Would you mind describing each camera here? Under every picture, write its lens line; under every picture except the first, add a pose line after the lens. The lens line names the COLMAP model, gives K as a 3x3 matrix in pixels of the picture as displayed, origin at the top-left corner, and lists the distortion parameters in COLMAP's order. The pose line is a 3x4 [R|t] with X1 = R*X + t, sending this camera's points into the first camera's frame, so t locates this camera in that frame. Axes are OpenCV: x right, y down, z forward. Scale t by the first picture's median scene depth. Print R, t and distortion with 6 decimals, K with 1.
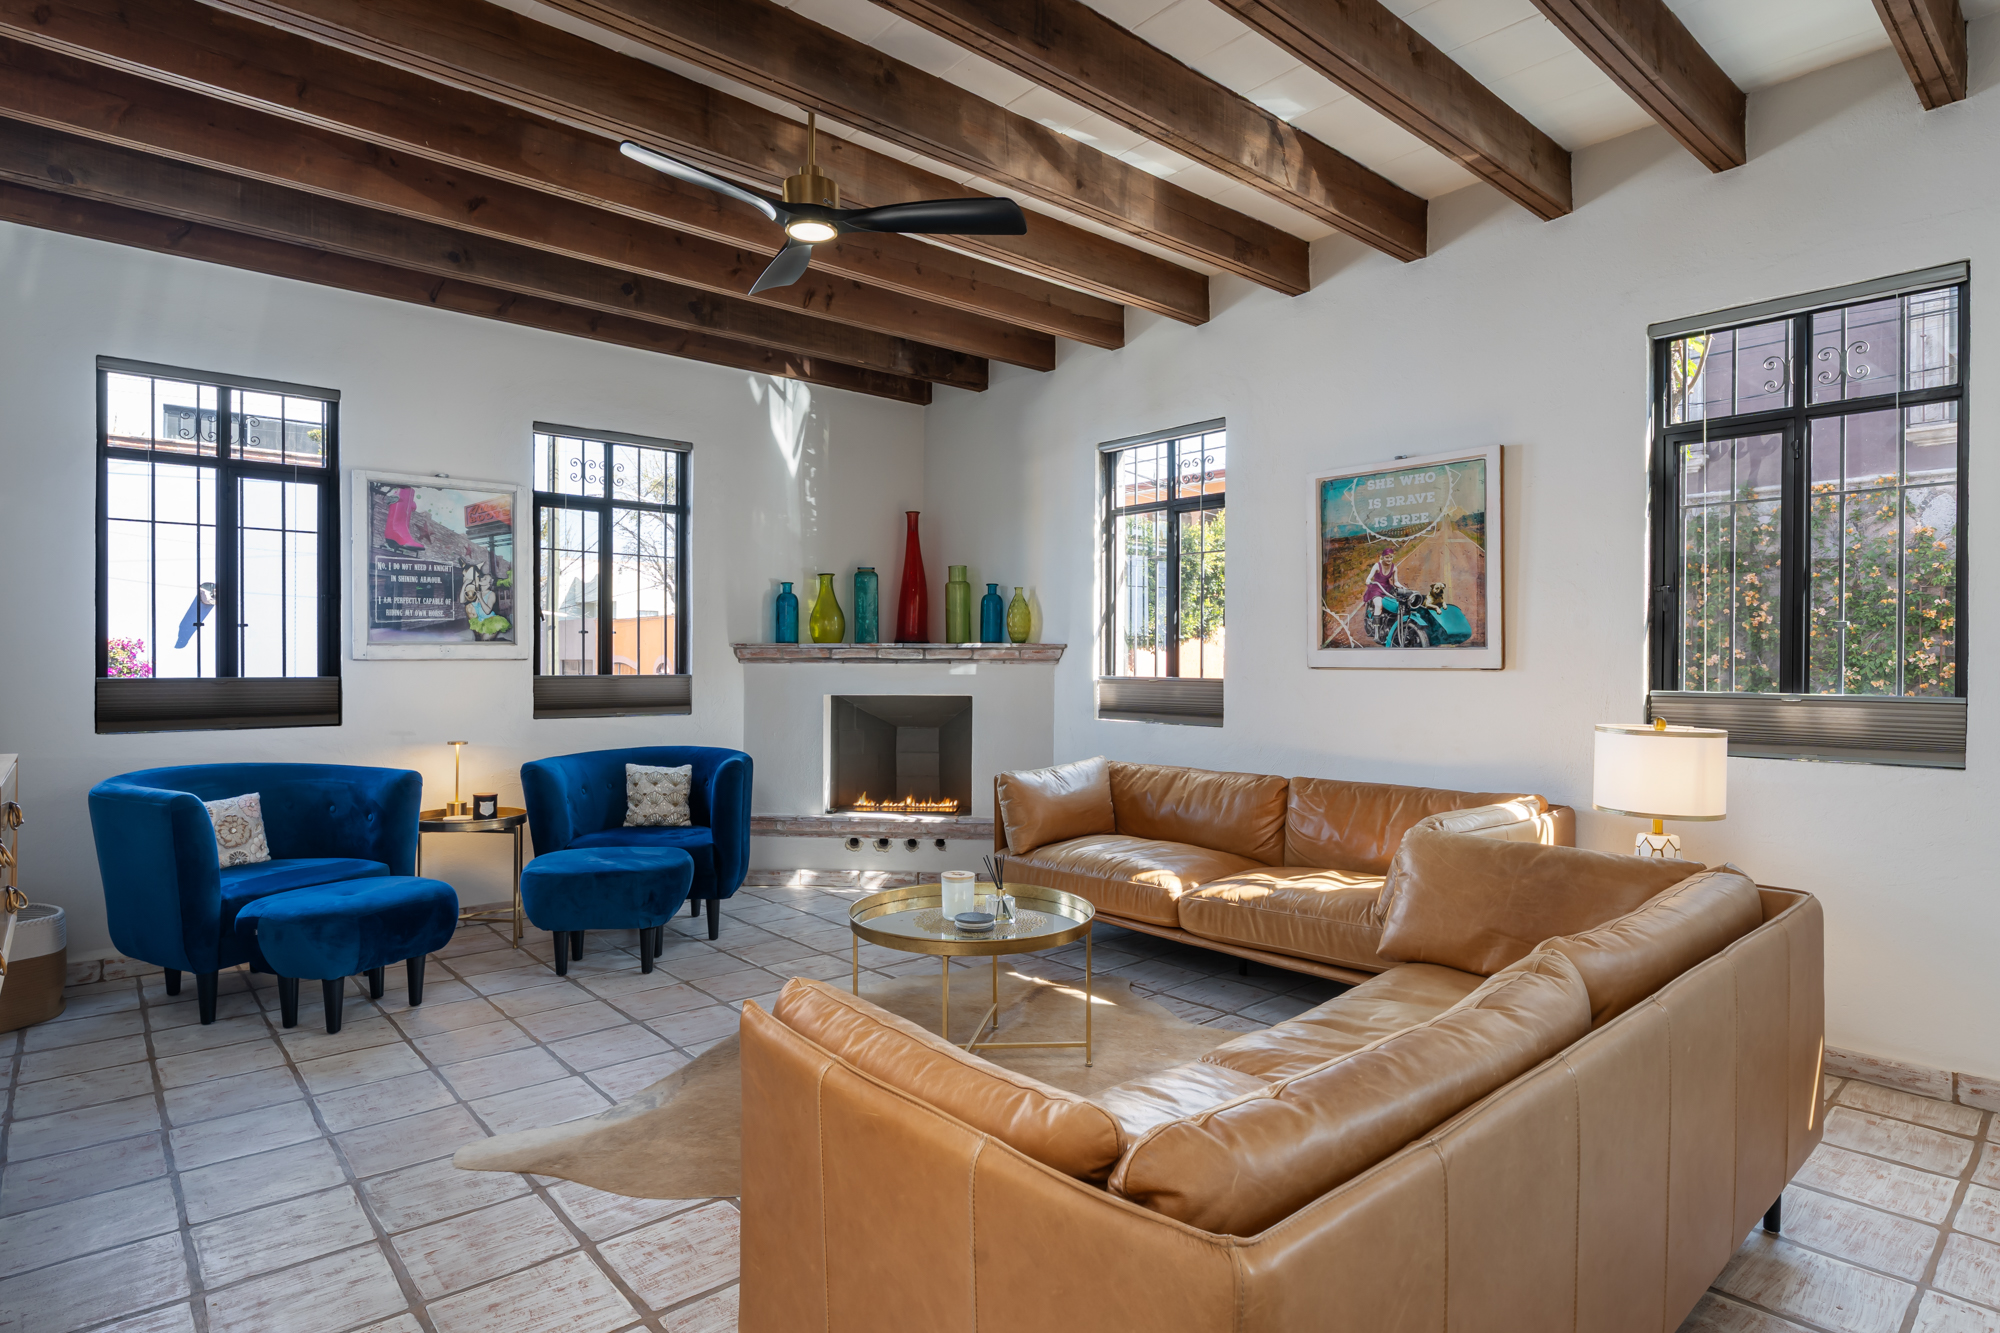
lens RADIAL K [[1059.6, 0, 1000.0], [0, 1059.6, 666.5], [0, 0, 1]] dist [-0.006551, -0.000528]
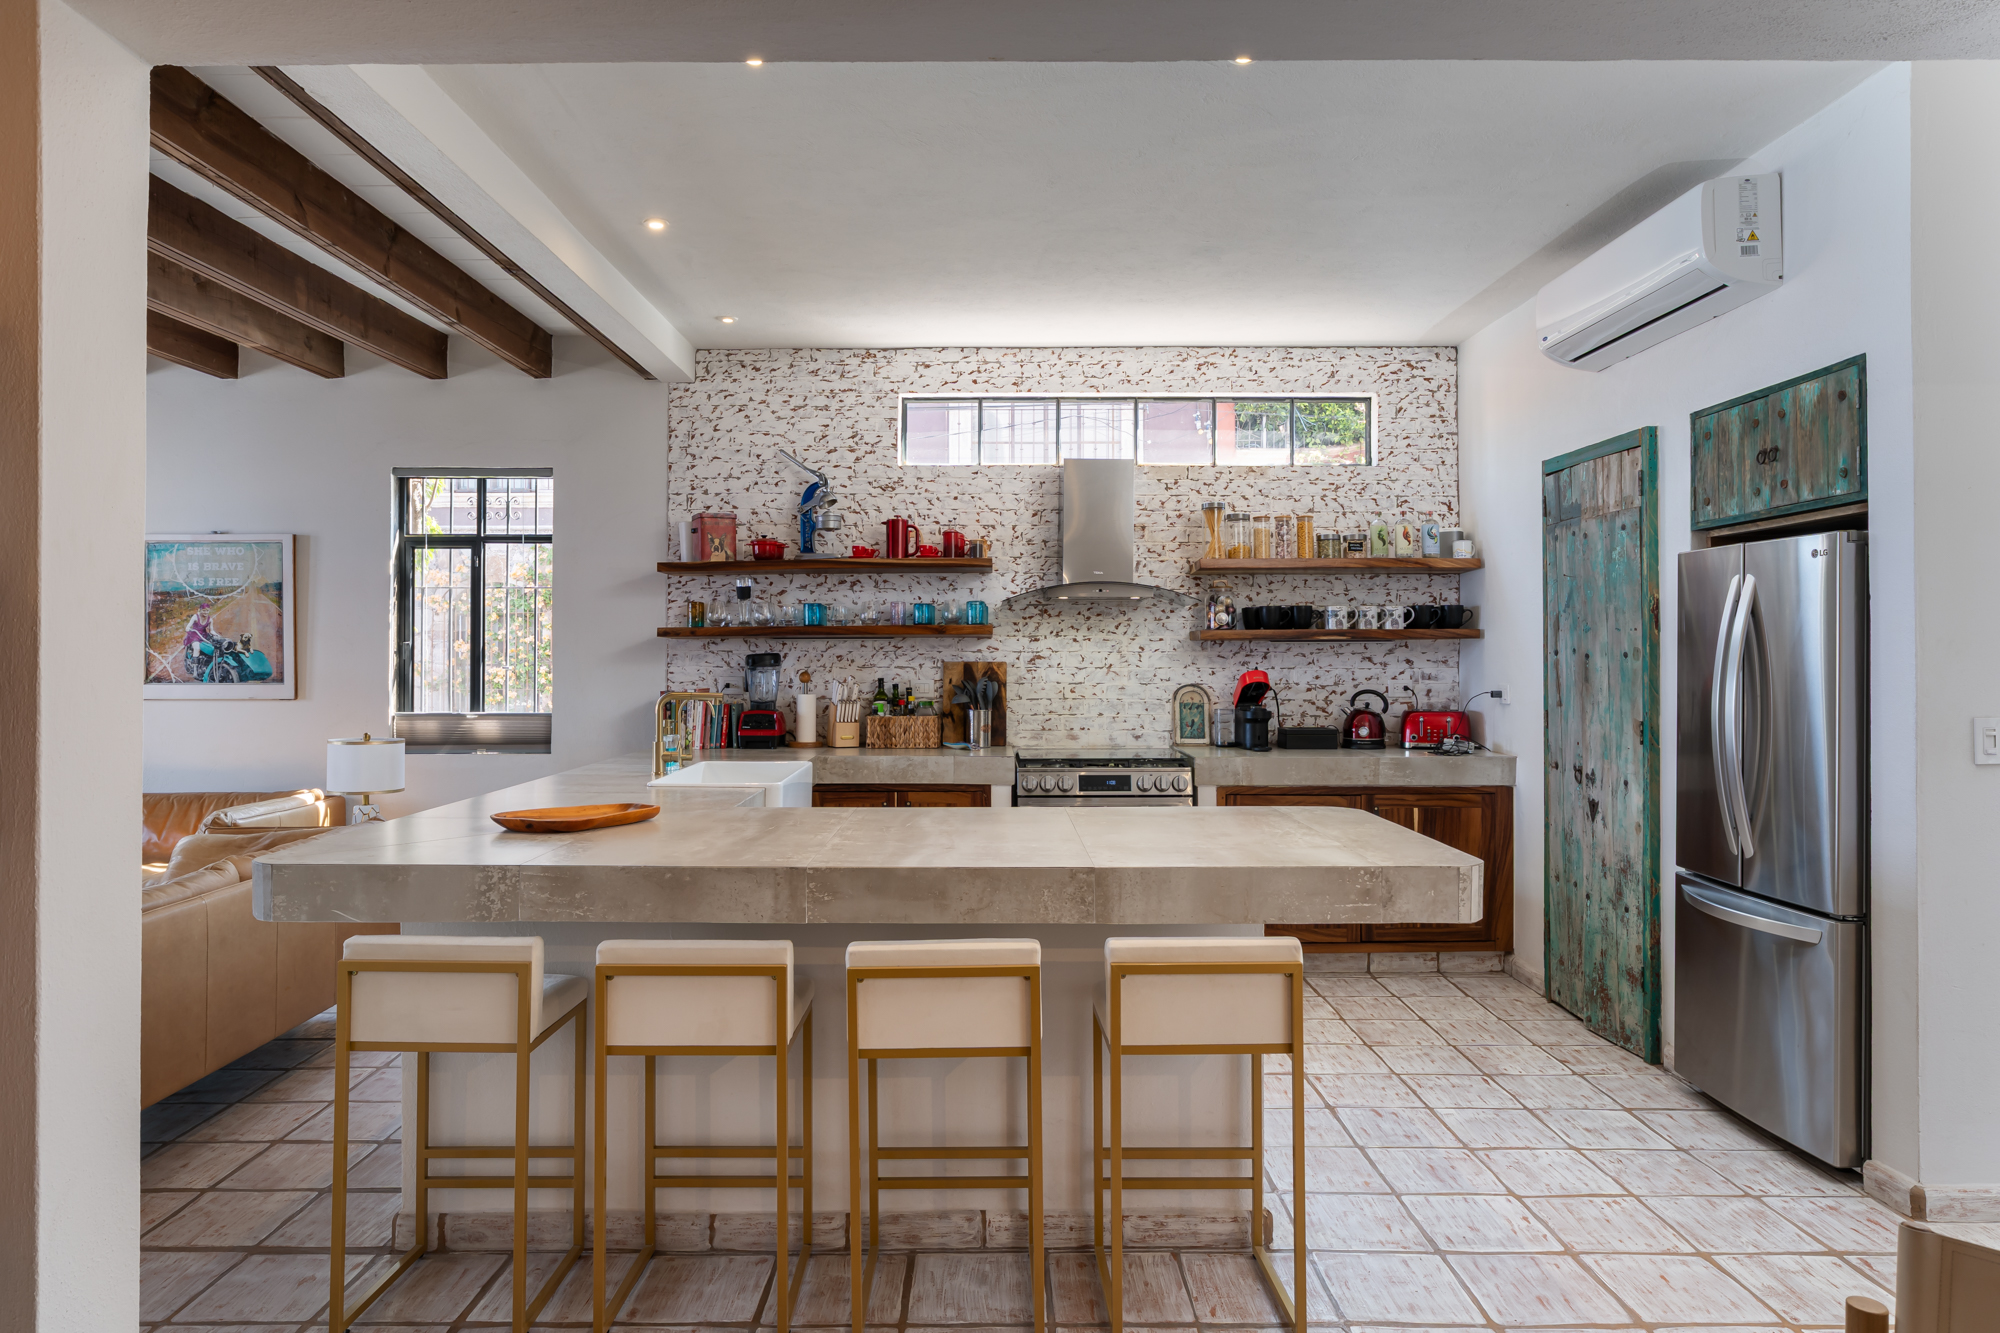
lens RADIAL K [[1225.7, 0, 997.1], [0, 1225.7, 638.2], [0, 0, 1]] dist [0.000452, 0.000380]
pose [[0.660253, 0.003472, 0.751035, -0.097977], [0.008354, 0.999893, -0.011967, -0.043522], [-0.750996, 0.014176, 0.660154, -0.627041]]
